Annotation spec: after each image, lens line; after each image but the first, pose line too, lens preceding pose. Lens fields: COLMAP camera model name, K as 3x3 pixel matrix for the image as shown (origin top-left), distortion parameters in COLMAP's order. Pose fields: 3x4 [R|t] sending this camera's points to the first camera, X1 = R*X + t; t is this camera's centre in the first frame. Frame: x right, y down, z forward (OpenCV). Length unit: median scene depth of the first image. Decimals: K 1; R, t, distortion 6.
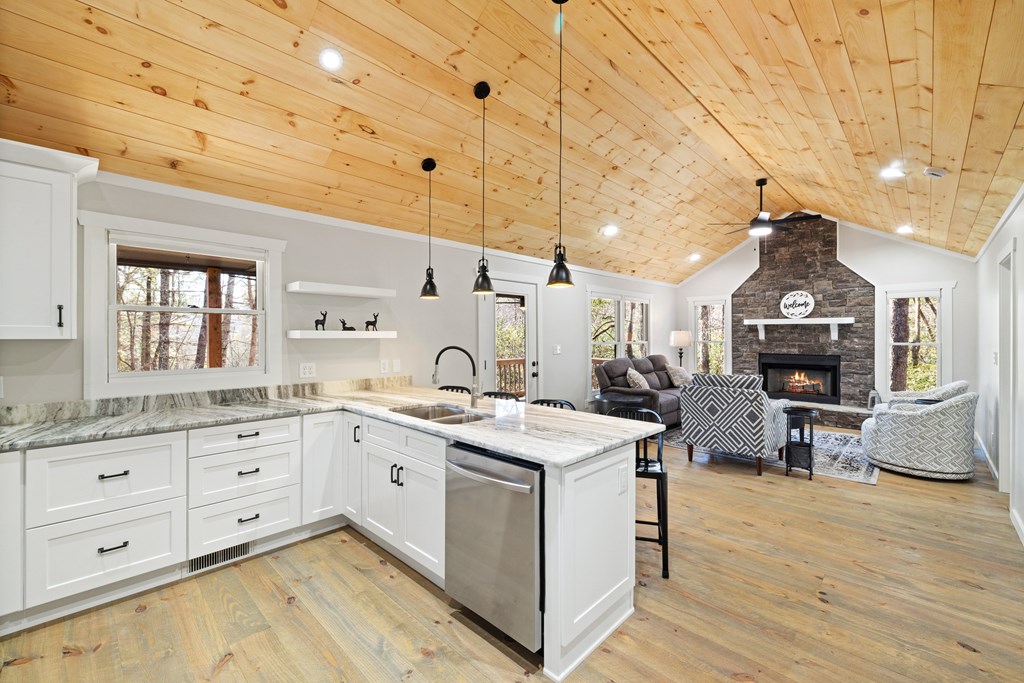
lens RADIAL K [[427.4, 0, 509.0], [0, 427.4, 336.6], [0, 0, 1]] dist [-0.000829, 0.000084]
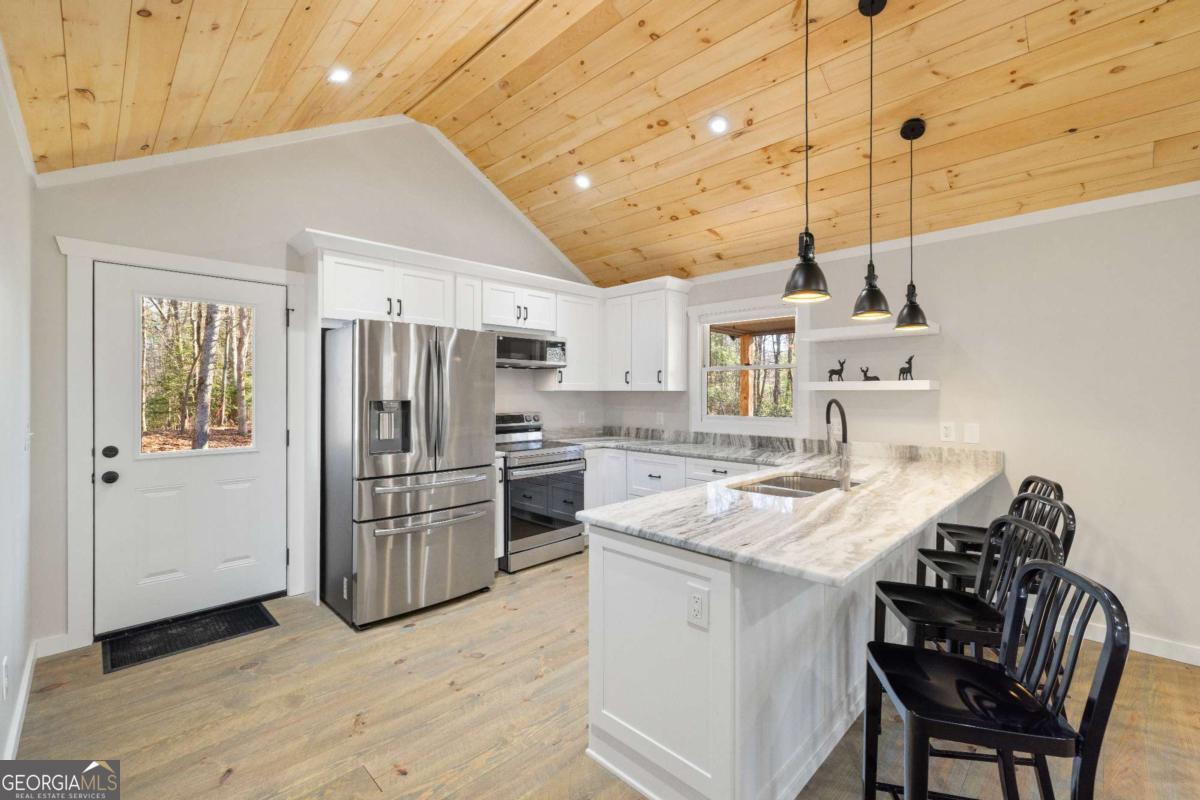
lens RADIAL K [[508.3, 0, 595.4], [0, 508.3, 396.9], [0, 0, 1]] dist [-0.002447, -0.000344]
pose [[-0.018187, 0.007563, -0.999806, 1.295648], [-0.002499, 0.999968, 0.007609, 0.021858], [0.999831, 0.002636, -0.018167, 1.096891]]
